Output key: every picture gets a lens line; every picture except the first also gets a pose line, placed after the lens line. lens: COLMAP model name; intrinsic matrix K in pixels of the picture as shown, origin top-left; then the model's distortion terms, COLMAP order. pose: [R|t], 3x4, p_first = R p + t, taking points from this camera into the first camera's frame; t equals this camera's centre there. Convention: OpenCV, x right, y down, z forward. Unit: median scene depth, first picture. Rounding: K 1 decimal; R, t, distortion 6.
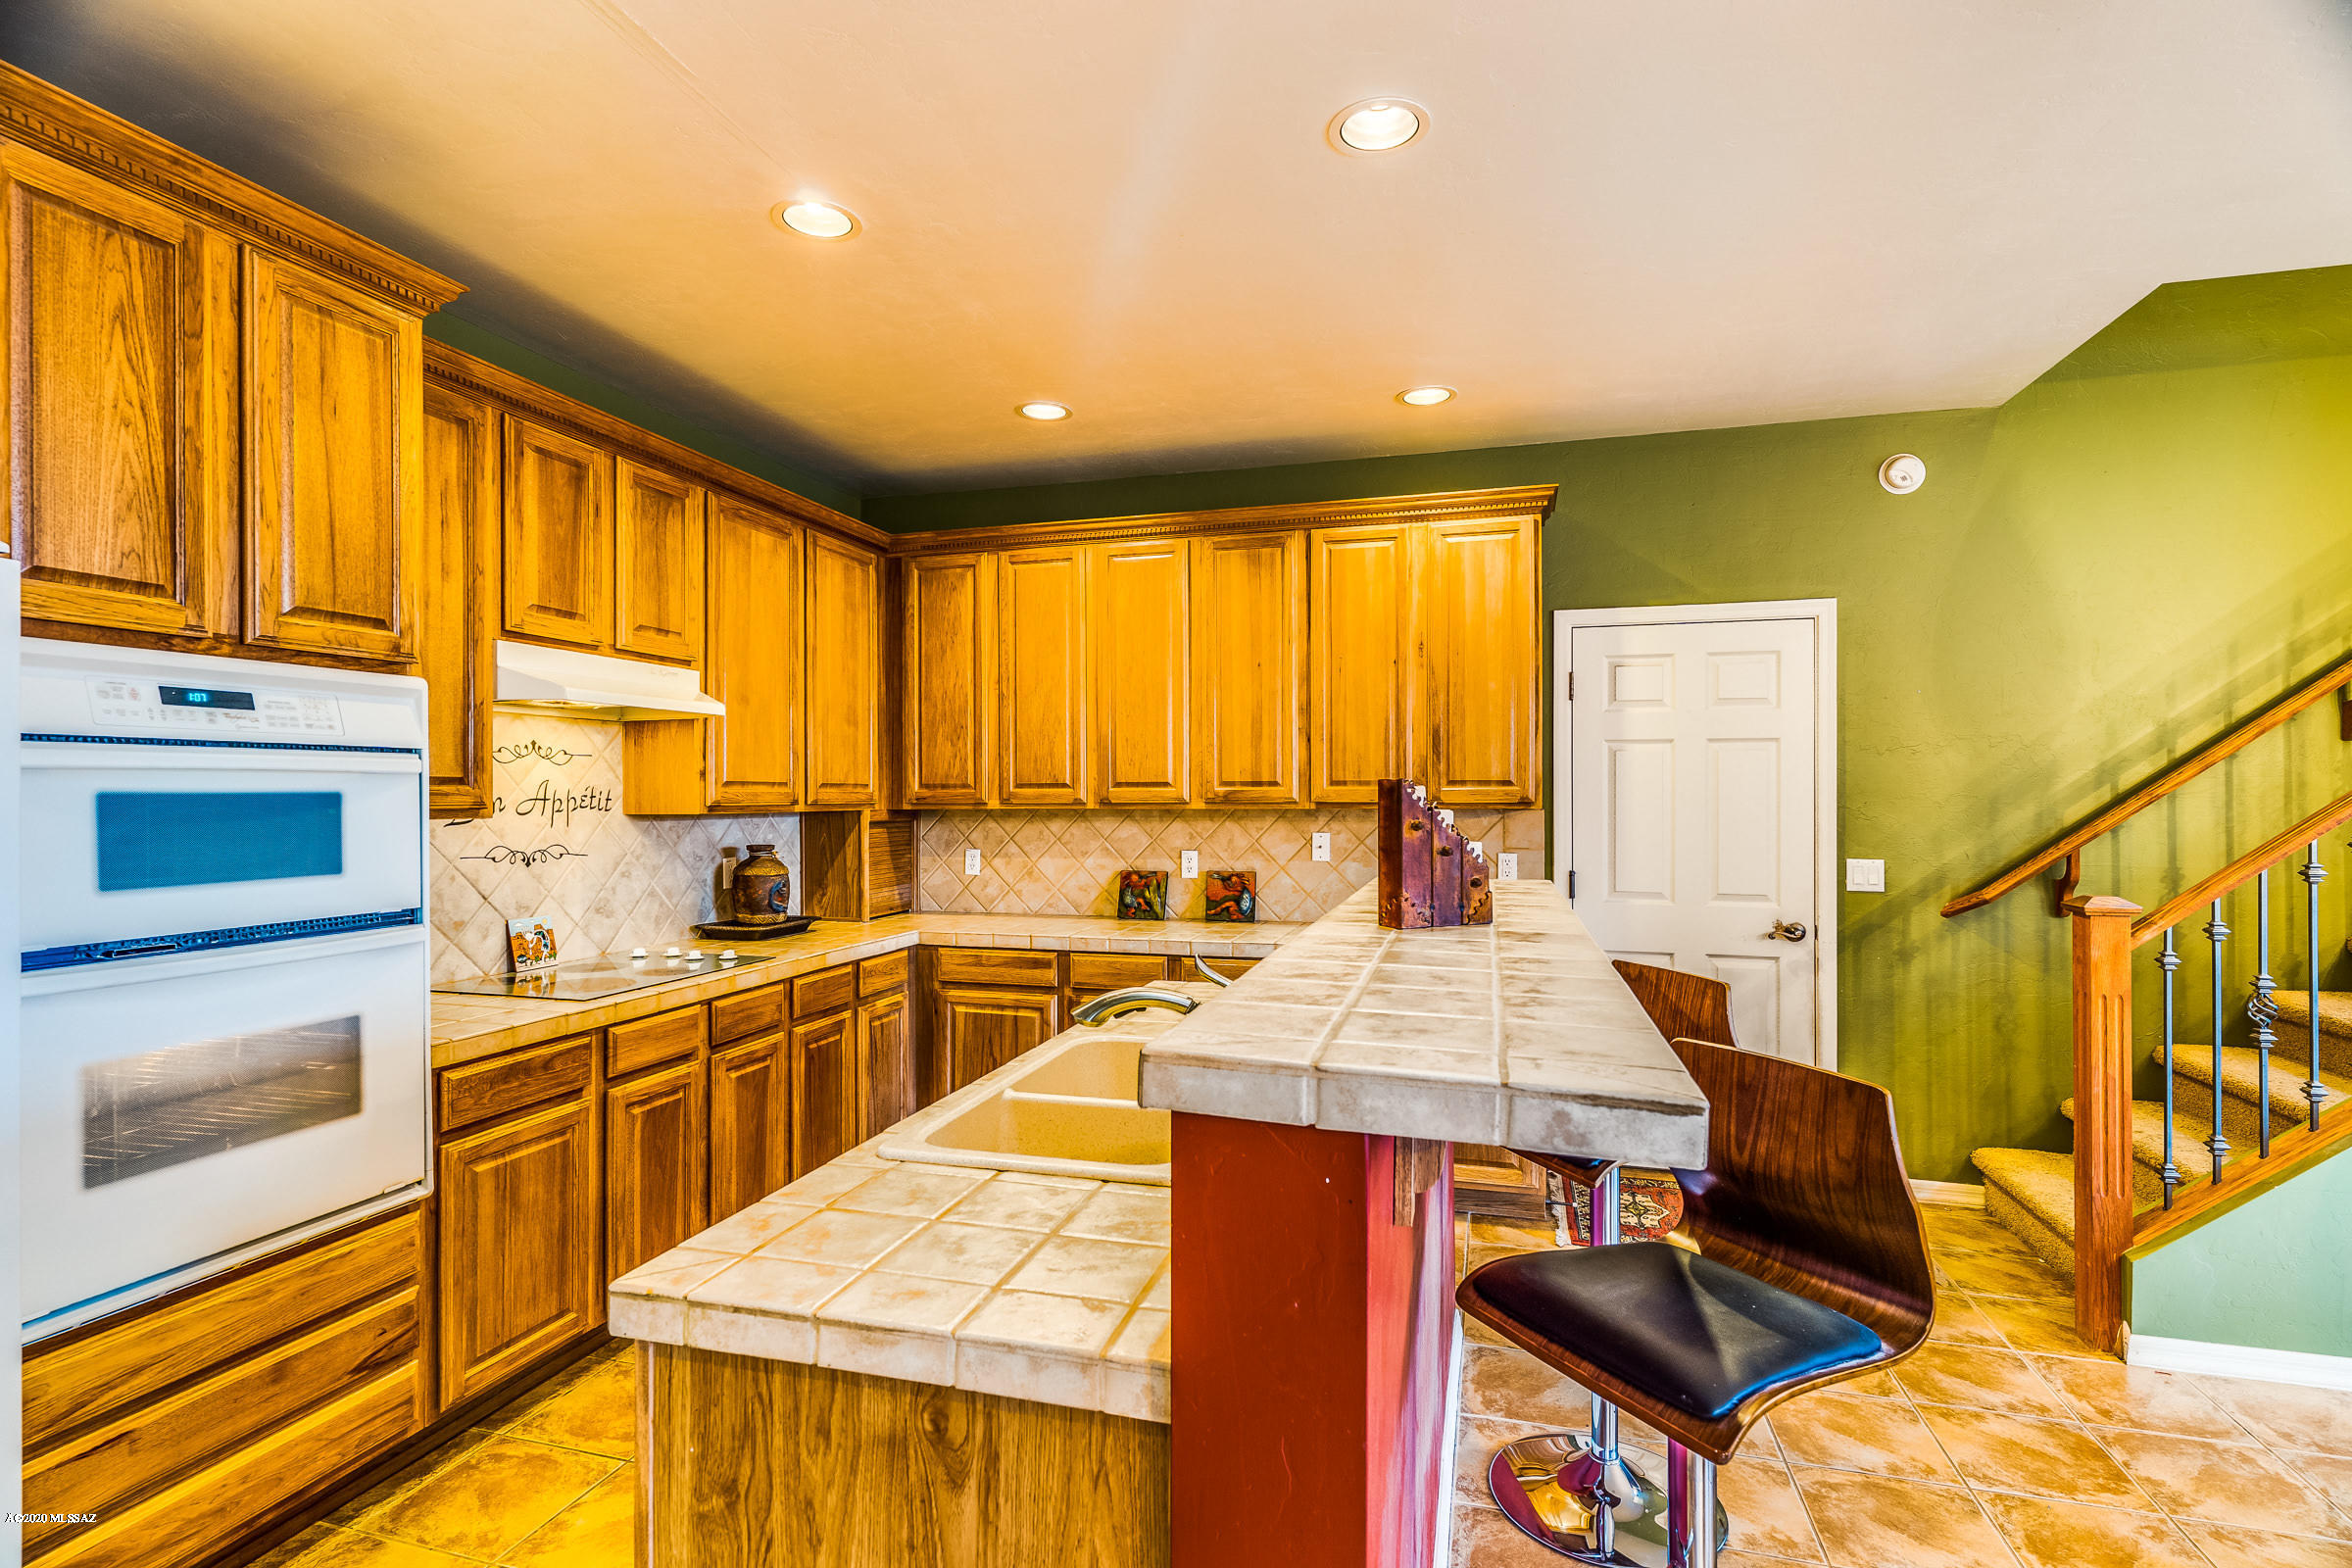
lens RADIAL K [[1127.5, 0, 1172.1], [0, 1127.5, 791.9], [0, 0, 1]] dist [0.003808, 0.000137]
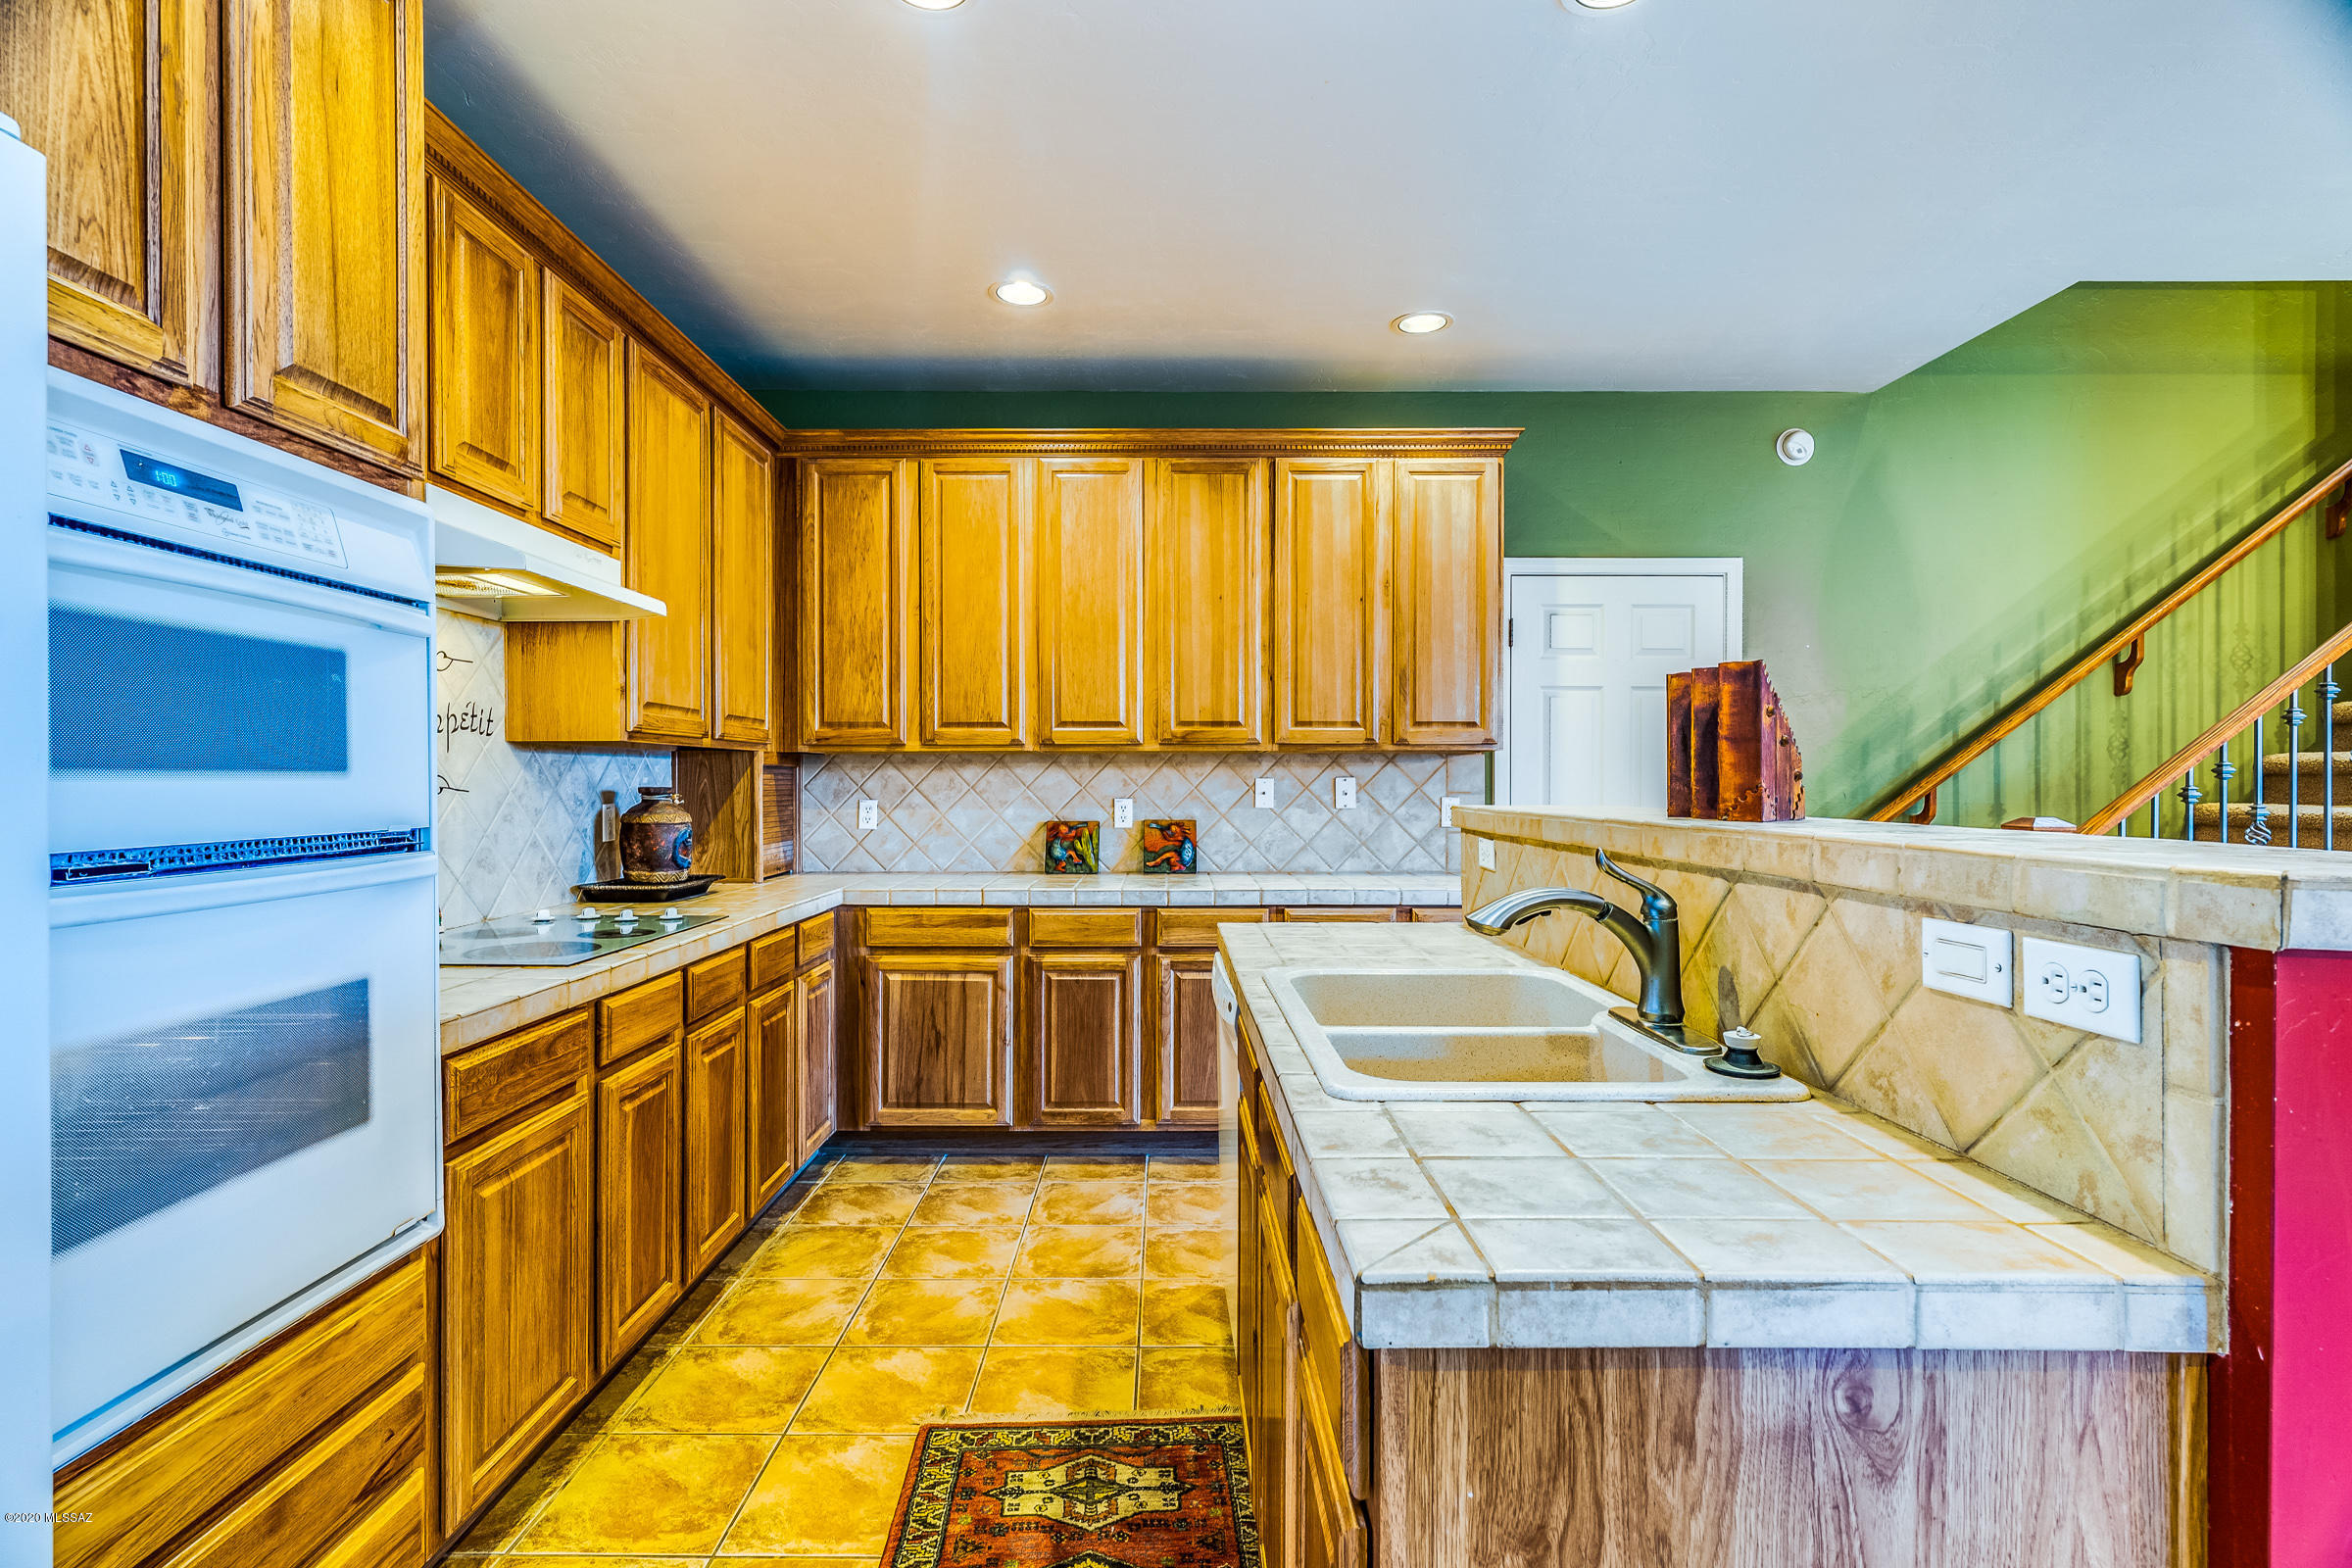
lens RADIAL K [[1127.5, 0, 1160.7], [0, 1127.5, 782.6], [0, 0, 1]] dist [0.003808, 0.000137]
pose [[0.961296, 0.001551, 0.275514, -0.283855], [-0.002666, 0.999990, 0.003674, 0.047589], [-0.275505, -0.004266, 0.961290, 0.132719]]
